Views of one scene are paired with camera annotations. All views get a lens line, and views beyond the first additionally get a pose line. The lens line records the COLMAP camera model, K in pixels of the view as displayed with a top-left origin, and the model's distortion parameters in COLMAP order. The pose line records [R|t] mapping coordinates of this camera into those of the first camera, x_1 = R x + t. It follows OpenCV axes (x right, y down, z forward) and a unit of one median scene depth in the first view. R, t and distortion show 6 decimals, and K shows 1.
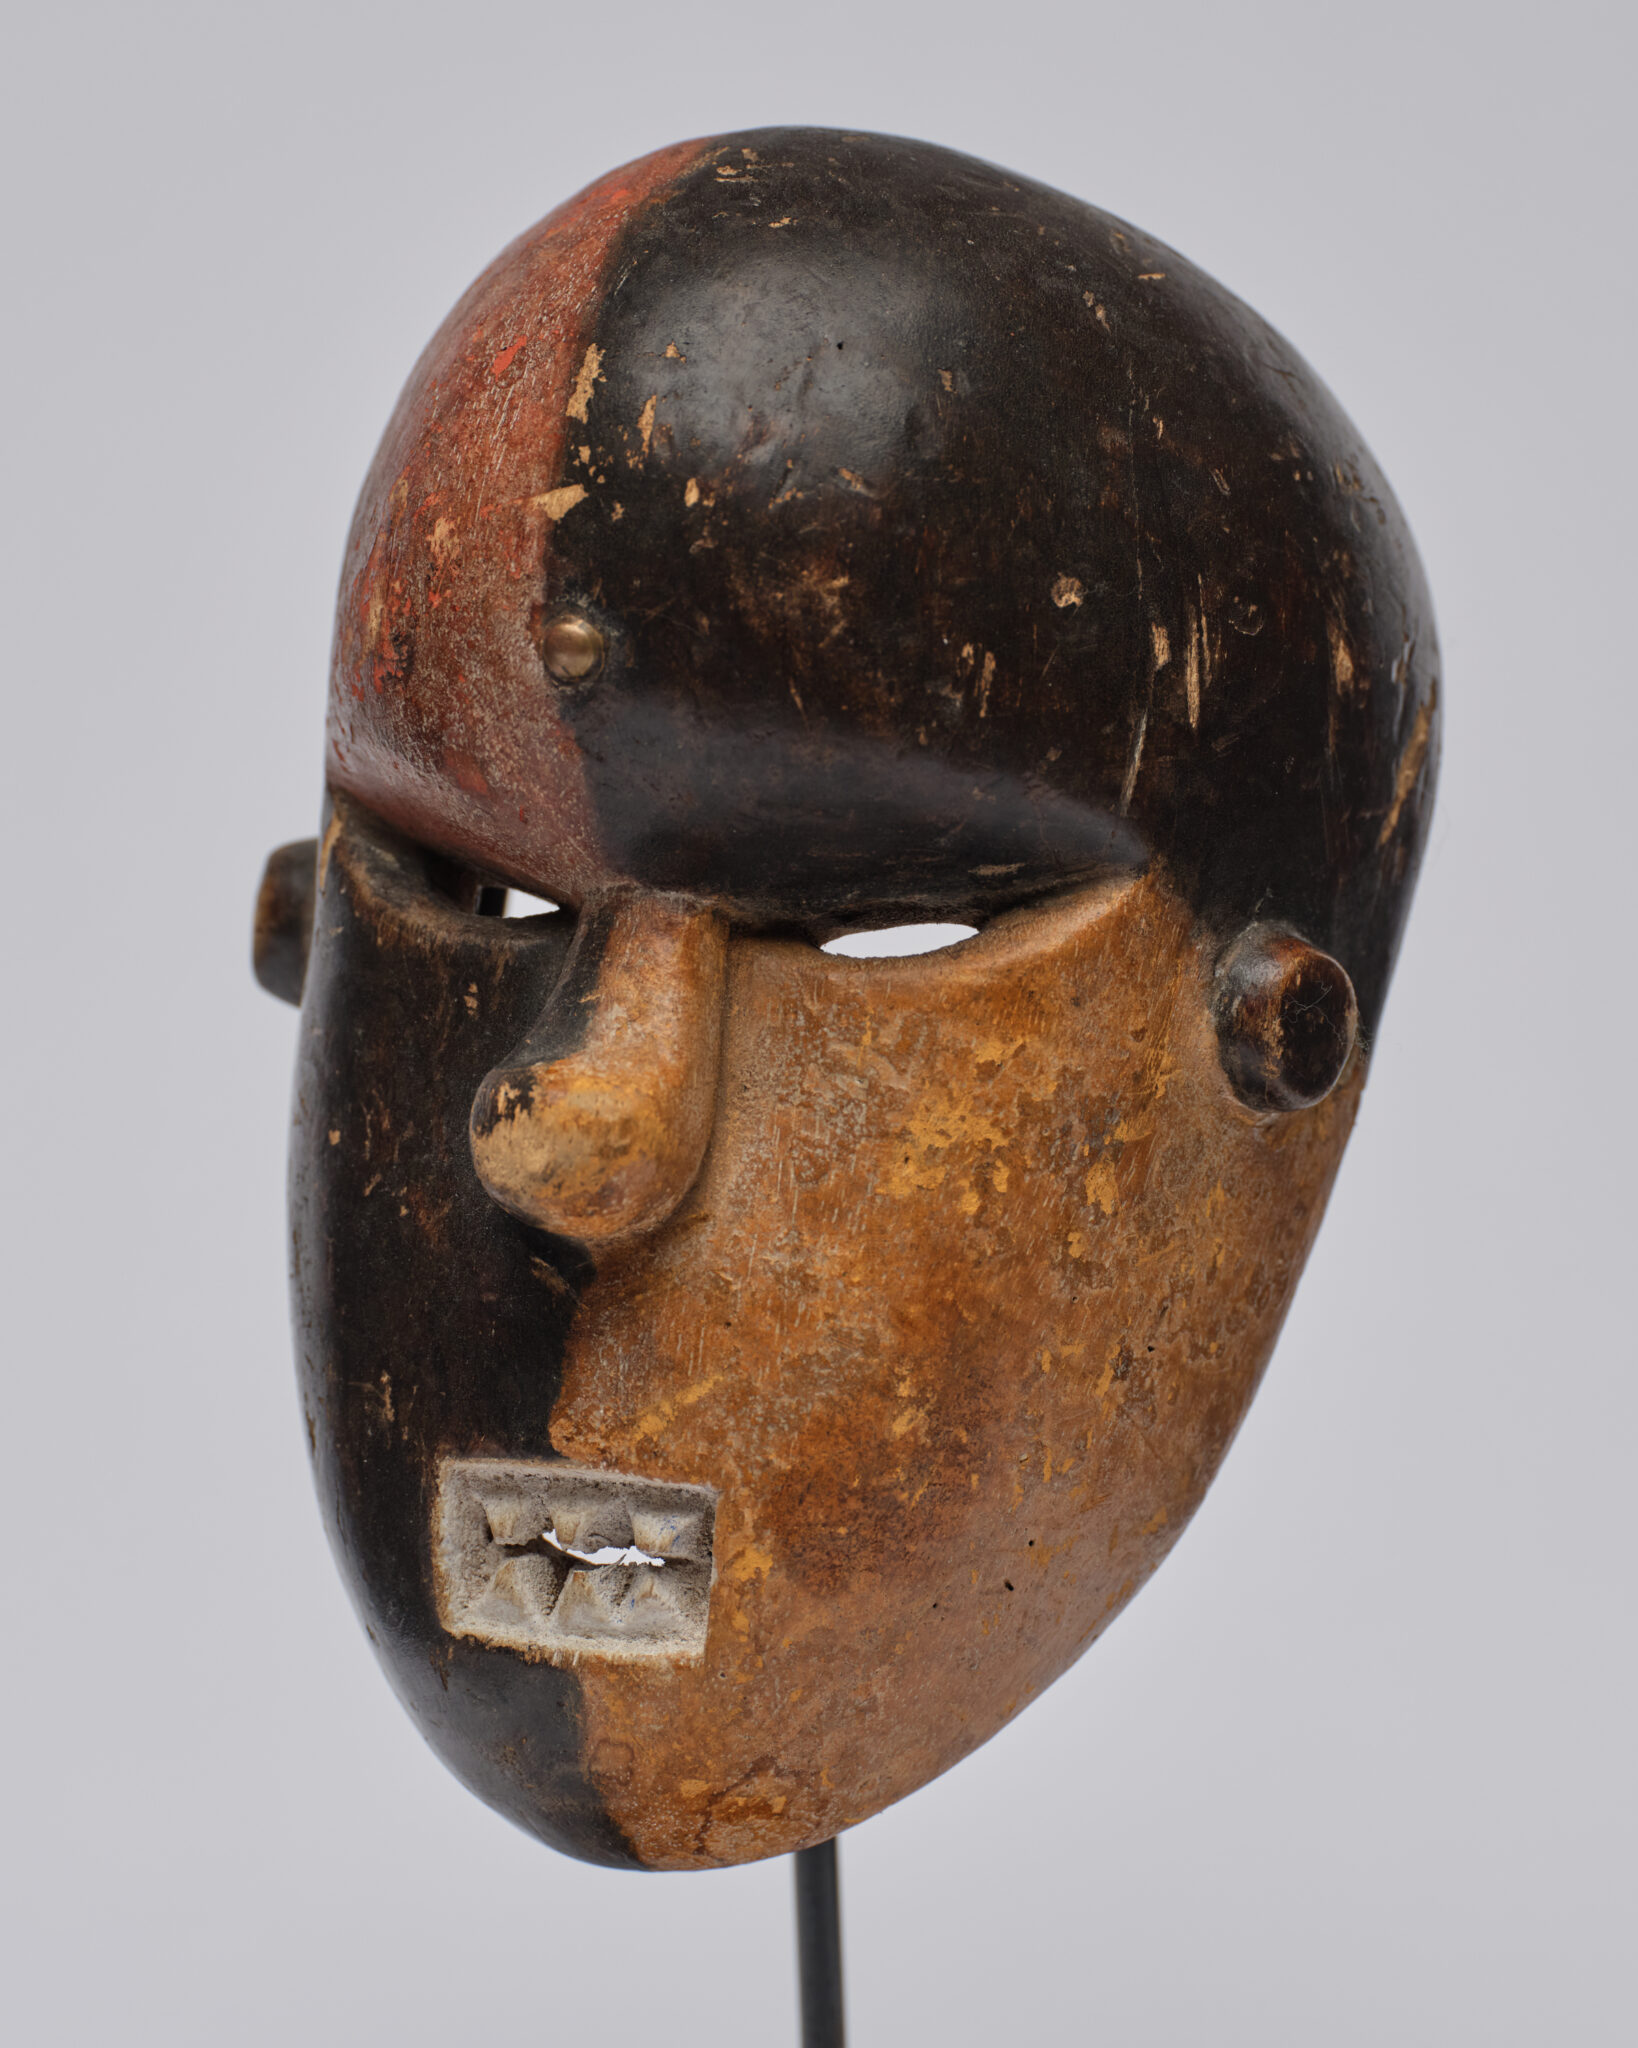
lens RADIAL K [[6269.2, 0, 816.2], [0, 6269.2, 798.7], [0, 0, 1]] dist [-0.140250, -1.802826]
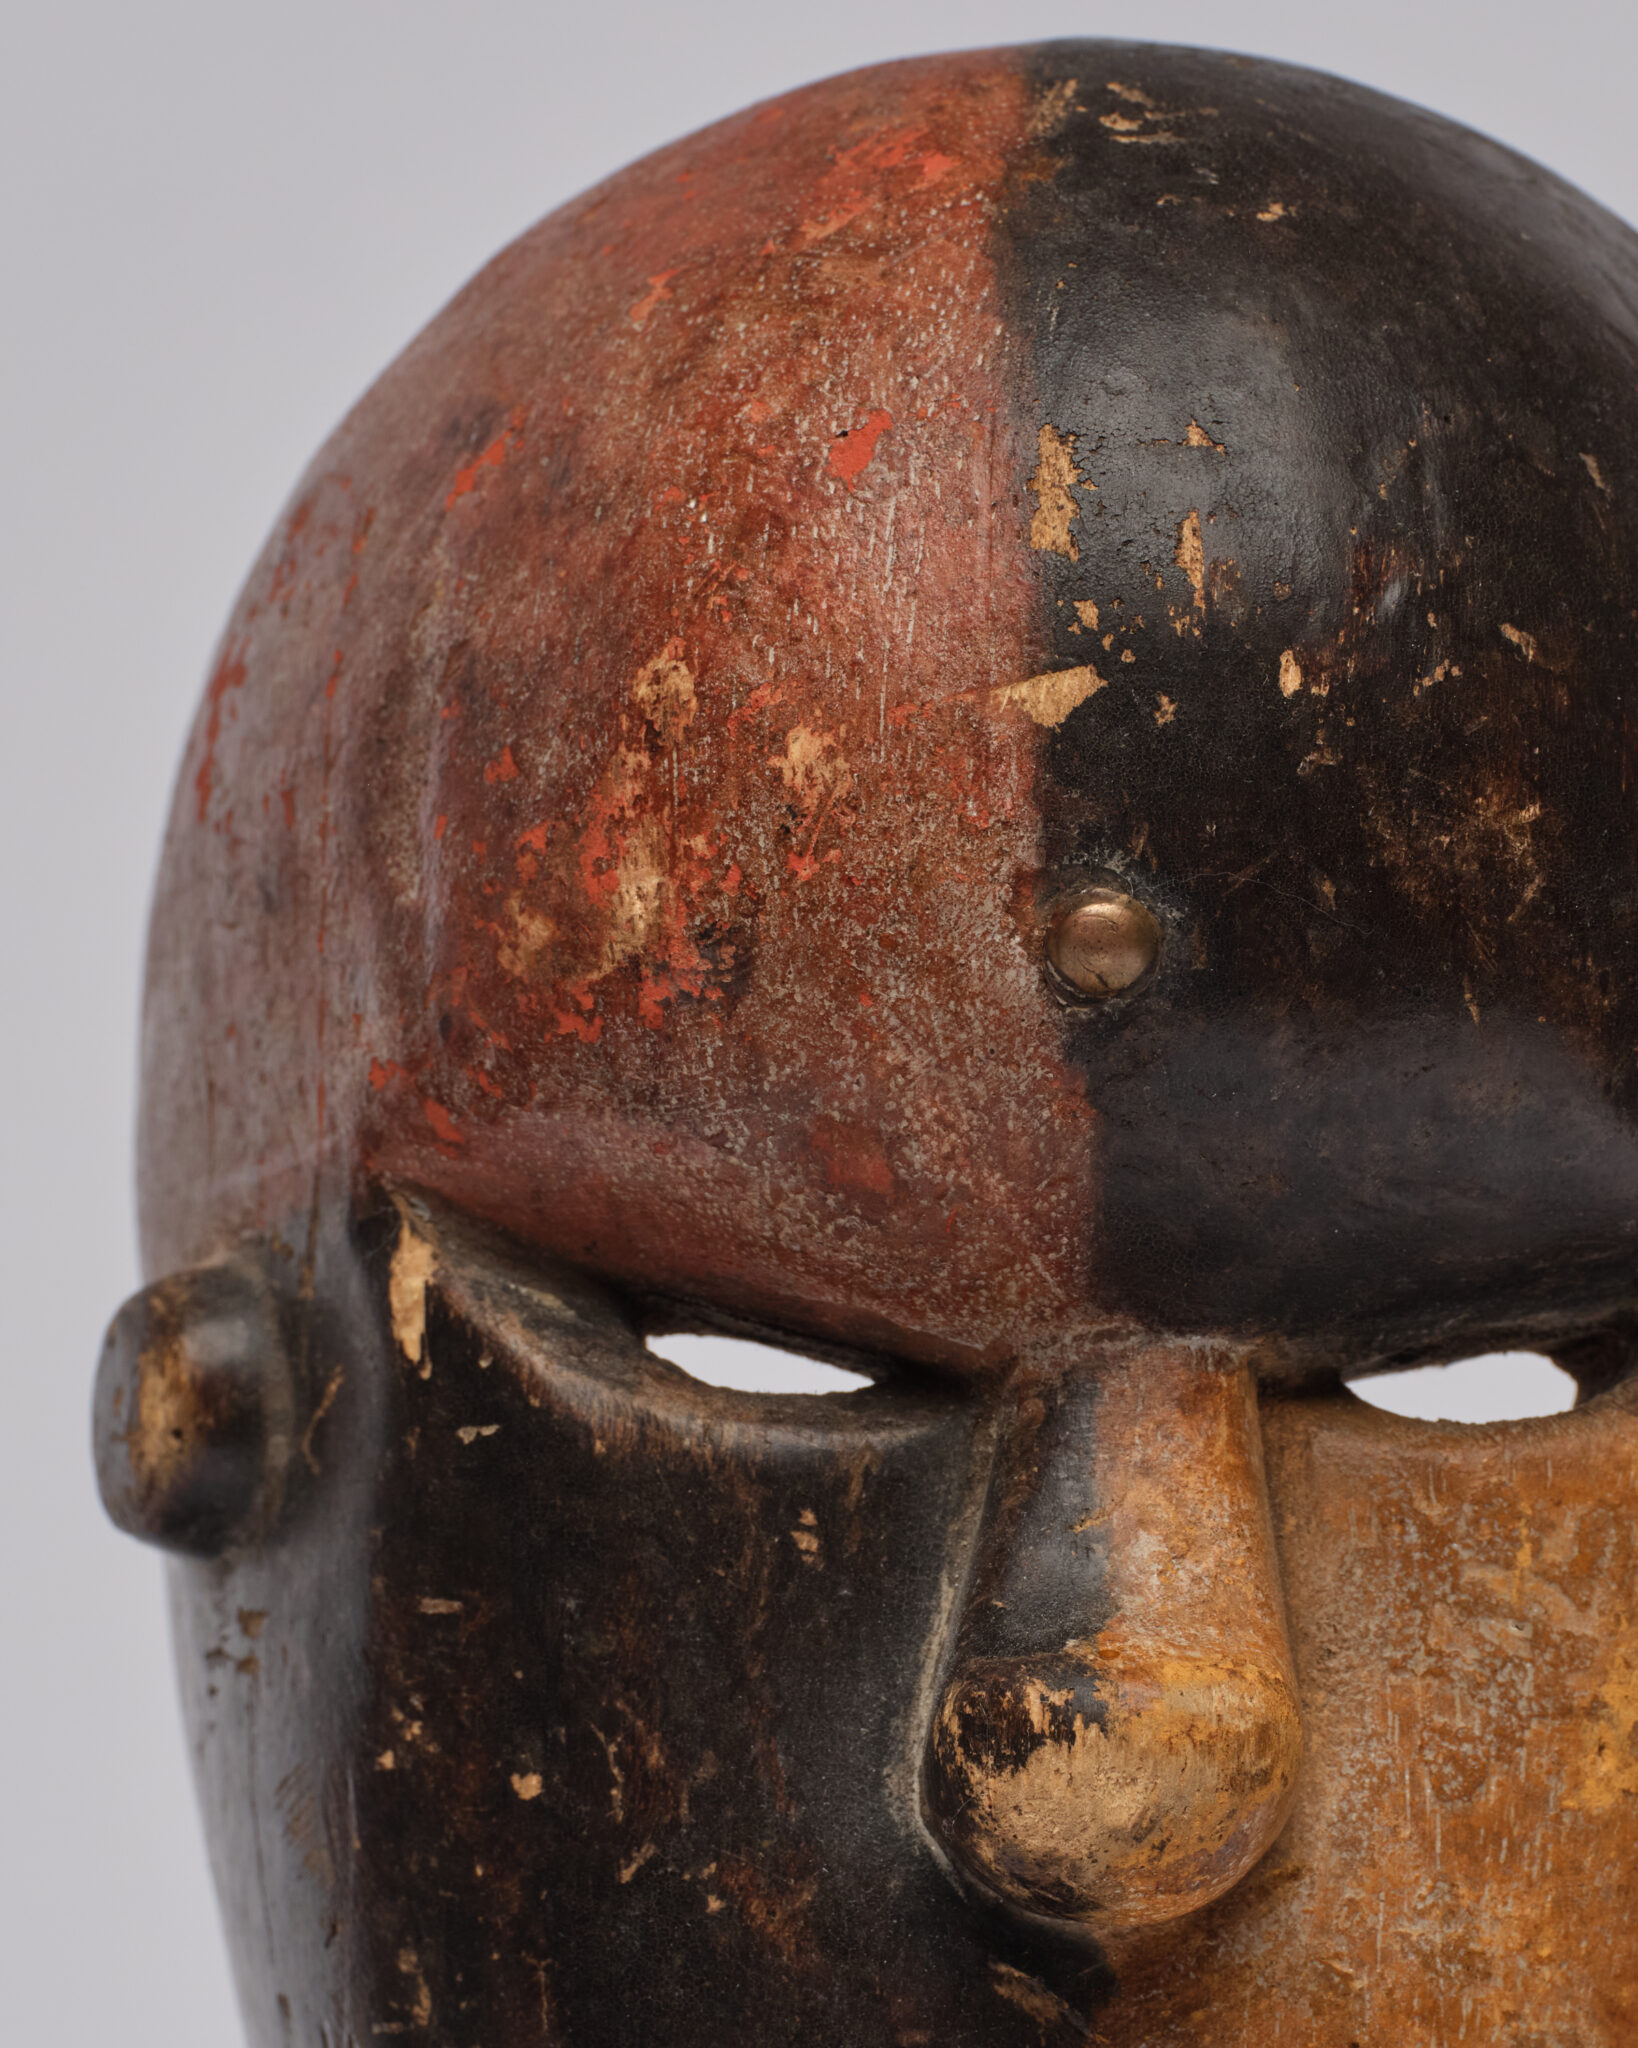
lens RADIAL K [[9859.8, 0, 1010.5], [0, 9859.8, 1024.2], [0, 0, 1]] dist [-0.034068, -5.120993]
pose [[0.901988, -0.054160, 0.428350, -0.443341], [0.045055, 0.998492, 0.031375, -0.045514], [-0.429403, -0.009001, 0.903068, 0.156766]]
